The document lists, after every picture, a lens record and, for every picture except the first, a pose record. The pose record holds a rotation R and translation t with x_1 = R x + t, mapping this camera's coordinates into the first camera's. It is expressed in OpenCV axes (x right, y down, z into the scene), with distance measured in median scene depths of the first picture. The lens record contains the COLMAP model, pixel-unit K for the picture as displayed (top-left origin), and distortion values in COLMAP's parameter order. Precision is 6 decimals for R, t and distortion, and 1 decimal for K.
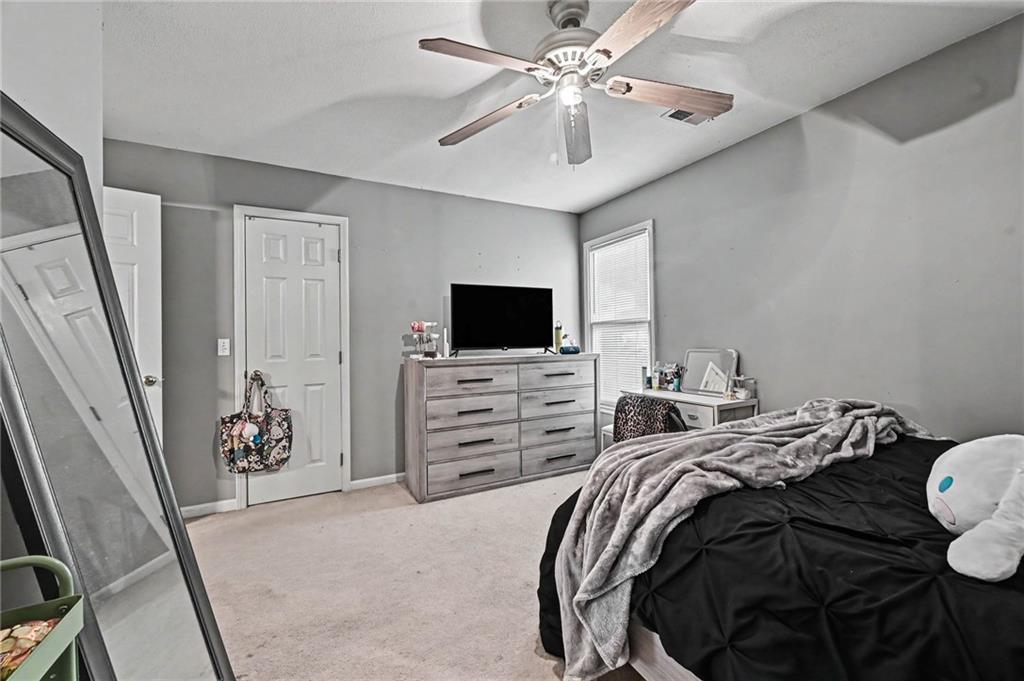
lens RADIAL K [[413.6, 0, 517.4], [0, 413.6, 337.7], [0, 0, 1]] dist [0.000171, 0.000195]
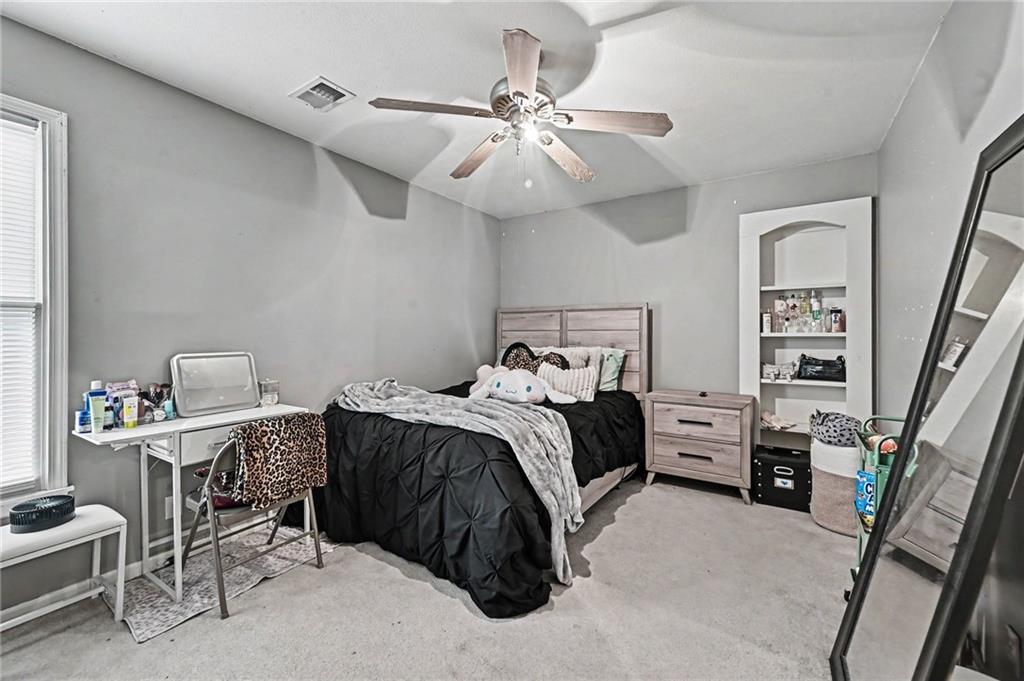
lens RADIAL K [[413.6, 0, 515.9], [0, 413.6, 339.2], [0, 0, 1]] dist [0.000171, 0.000195]
pose [[-0.490945, -0.001366, 0.871189, -0.546306], [0.004142, 0.999984, 0.003902, 0.001529], [-0.871181, 0.005524, -0.490931, 0.988600]]
